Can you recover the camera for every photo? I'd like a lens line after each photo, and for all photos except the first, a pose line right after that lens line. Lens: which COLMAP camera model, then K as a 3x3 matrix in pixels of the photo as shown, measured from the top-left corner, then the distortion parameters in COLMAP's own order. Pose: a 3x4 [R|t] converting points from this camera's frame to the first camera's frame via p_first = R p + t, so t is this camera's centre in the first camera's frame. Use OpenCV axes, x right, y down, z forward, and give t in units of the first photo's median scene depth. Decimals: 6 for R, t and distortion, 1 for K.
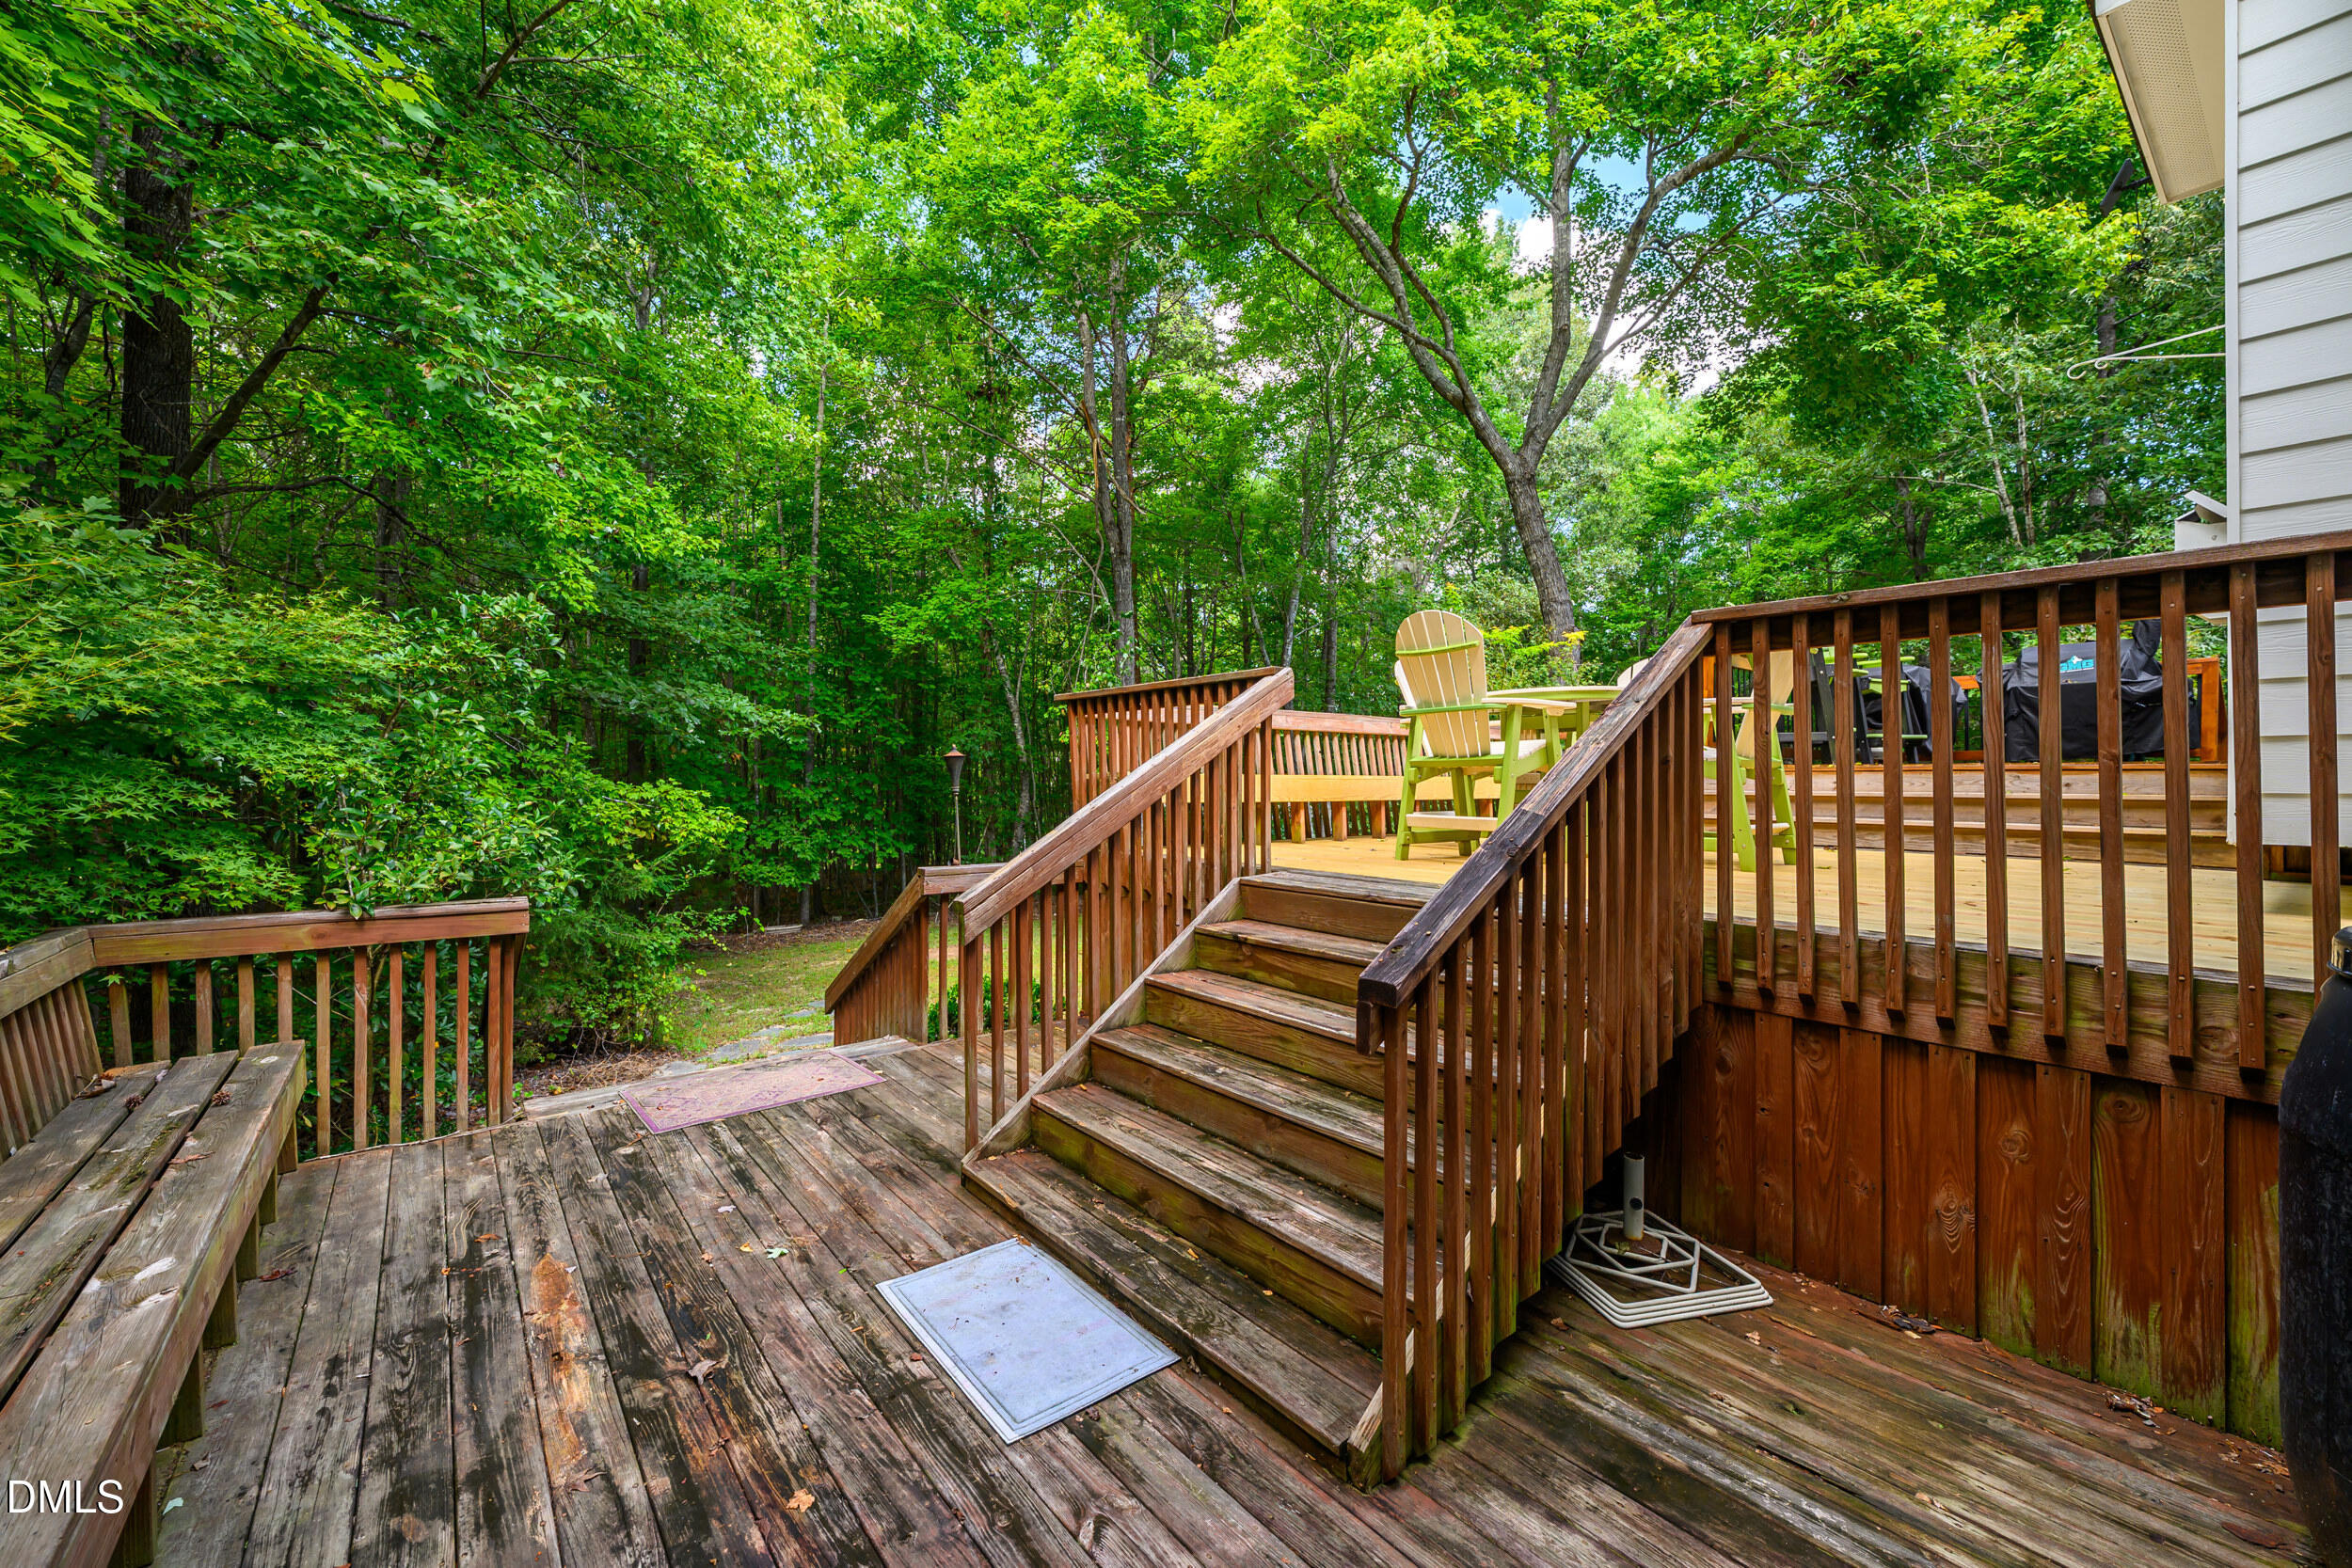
lens RADIAL K [[919.6, 0, 1174.1], [0, 919.6, 781.2], [0, 0, 1]] dist [-0.000984, 0.000496]
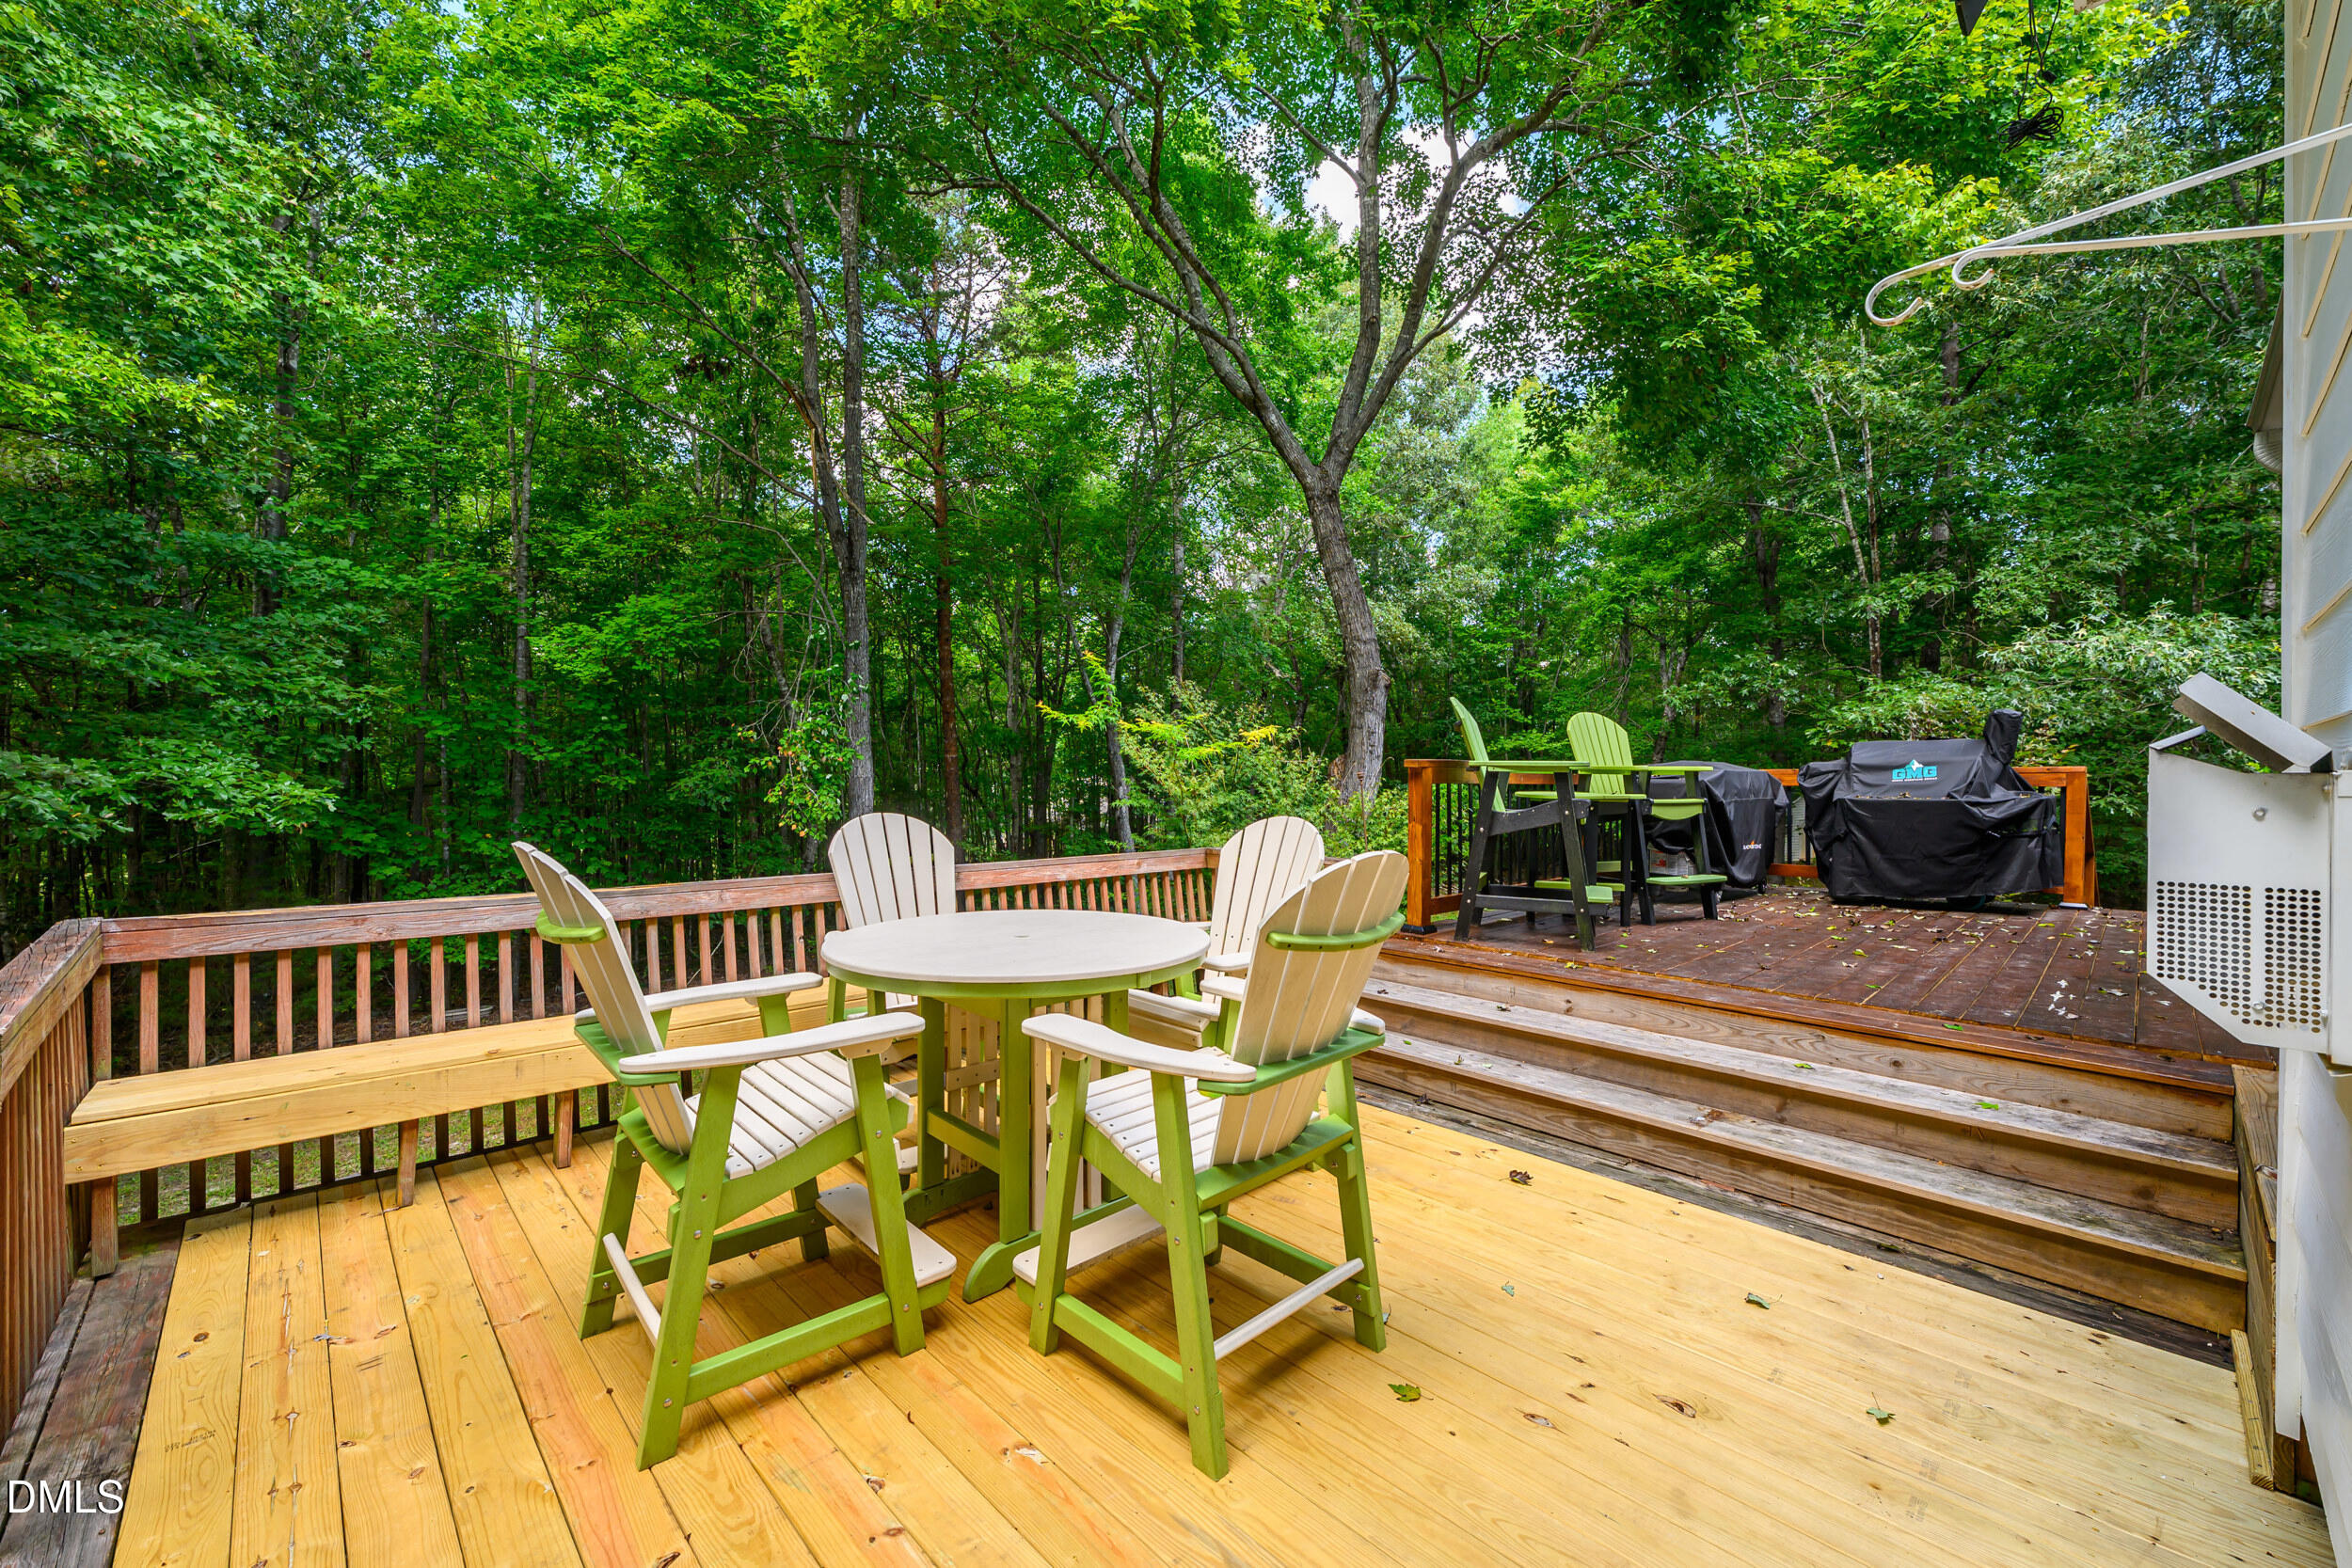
lens RADIAL K [[919.6, 0, 1174.8], [0, 919.6, 783.0], [0, 0, 1]] dist [-0.000984, 0.000496]
pose [[0.995571, 0.002358, 0.093982, 0.146995], [-0.002731, 0.999989, 0.003838, -0.058471], [-0.093972, -0.004078, 0.995567, 0.147613]]
